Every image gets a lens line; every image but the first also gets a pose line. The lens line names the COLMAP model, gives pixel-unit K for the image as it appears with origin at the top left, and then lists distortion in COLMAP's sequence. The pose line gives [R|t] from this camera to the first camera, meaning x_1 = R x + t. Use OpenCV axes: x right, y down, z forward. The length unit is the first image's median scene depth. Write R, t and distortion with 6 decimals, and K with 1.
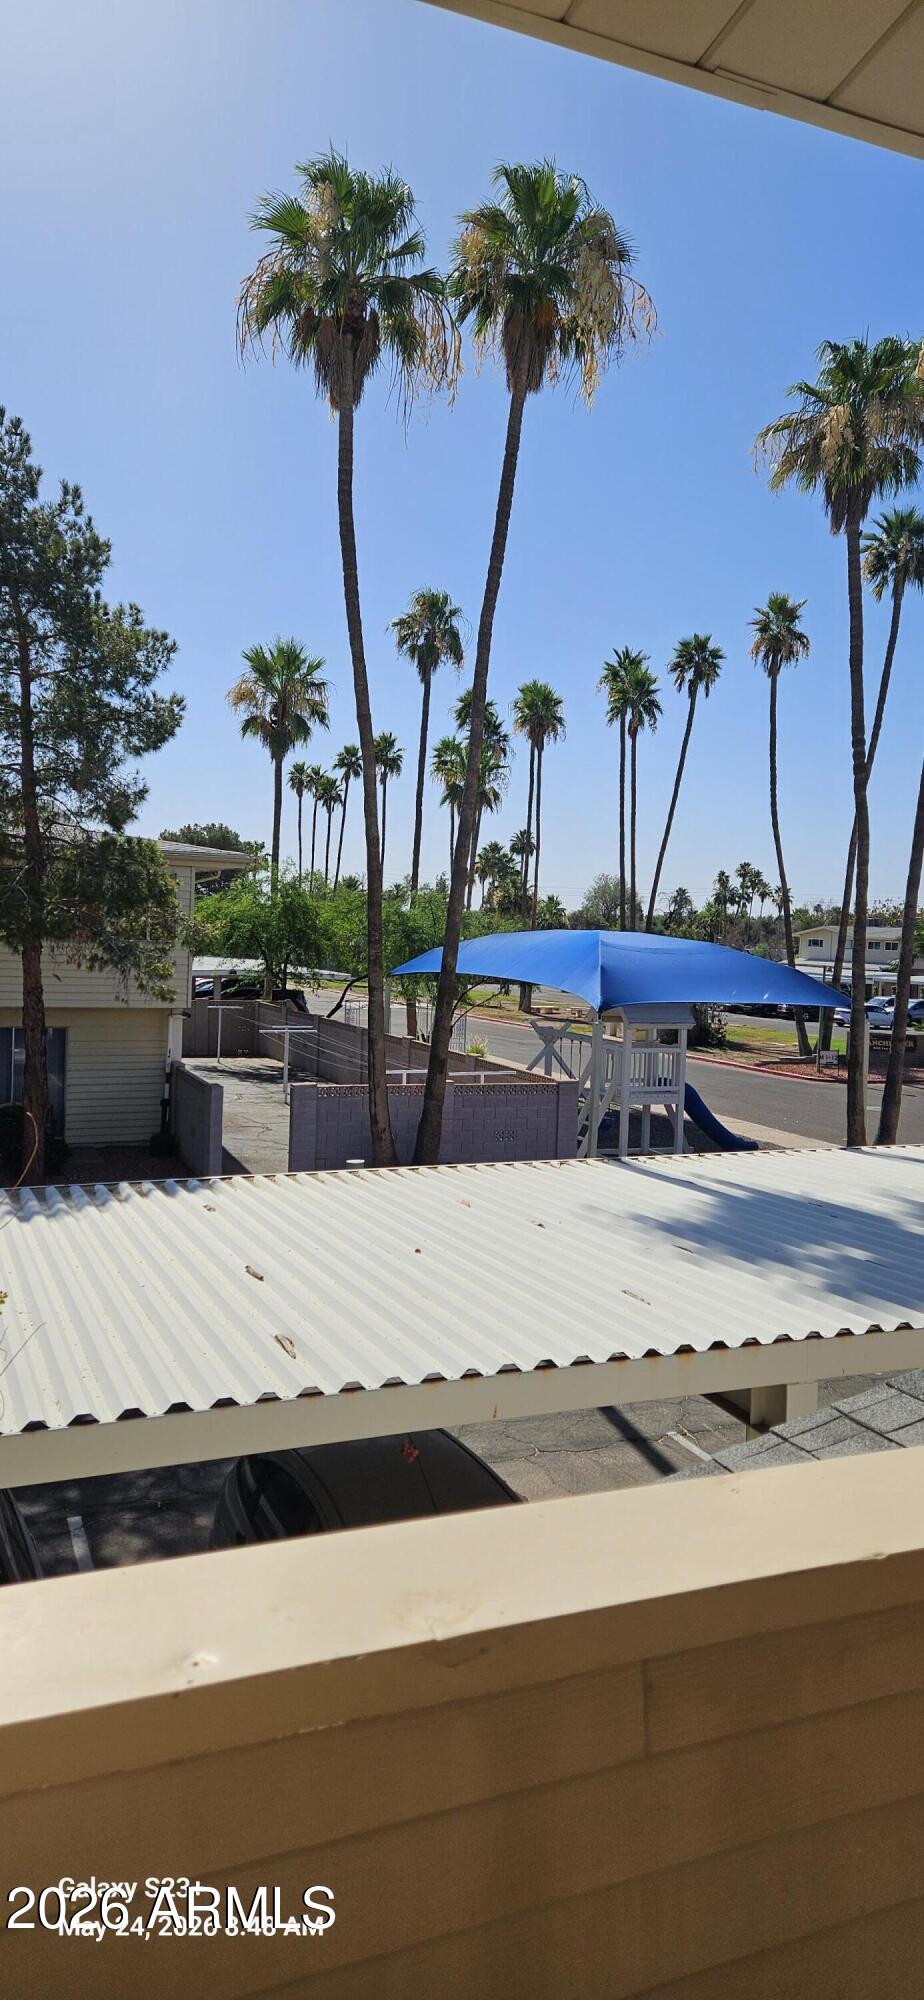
lens RADIAL K [[1345.8, 0, 468.7], [0, 1345.8, 969.5], [0, 0, 1]] dist [0.088203, -0.001023]
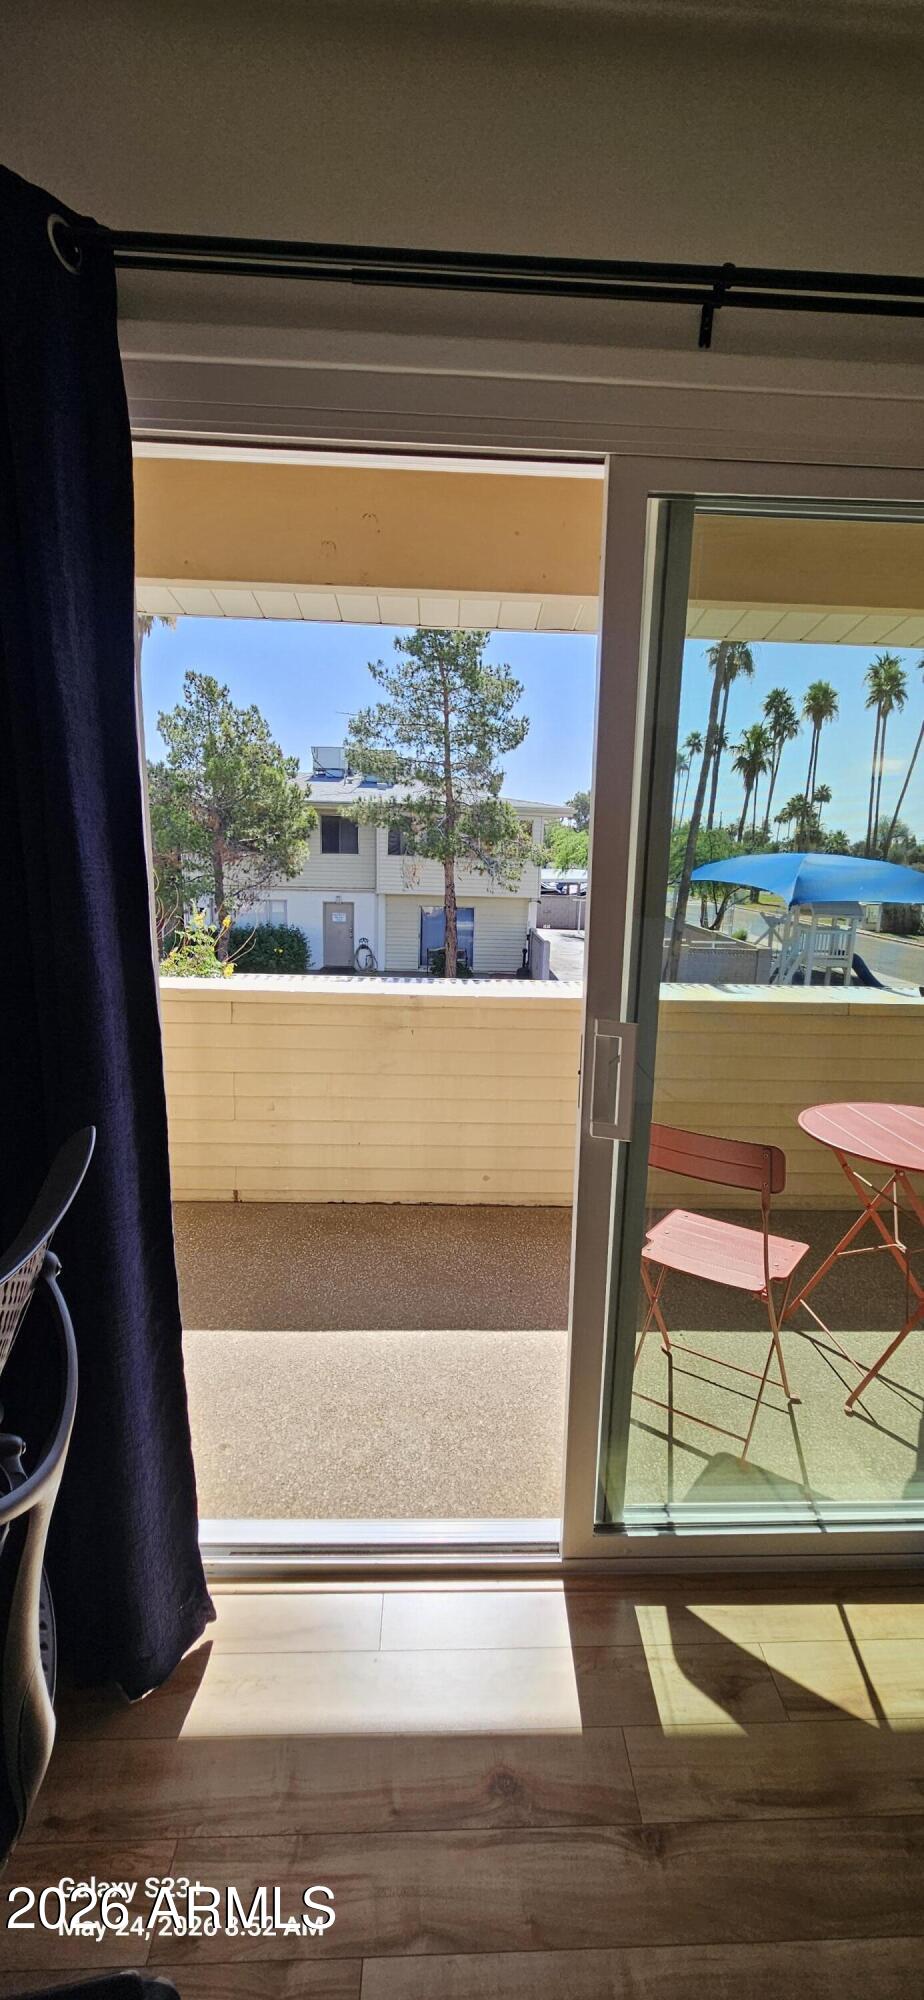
lens RADIAL K [[831.9, 0, 451.1], [0, 831.9, 1008.6], [0, 0, 1]] dist [-0.001351, 0.001659]
pose [[0.930101, 0.067941, -0.360965, 0.091423], [-0.011864, 0.987788, 0.155353, 0.003656], [0.367112, -0.140211, 0.919549, -0.062277]]
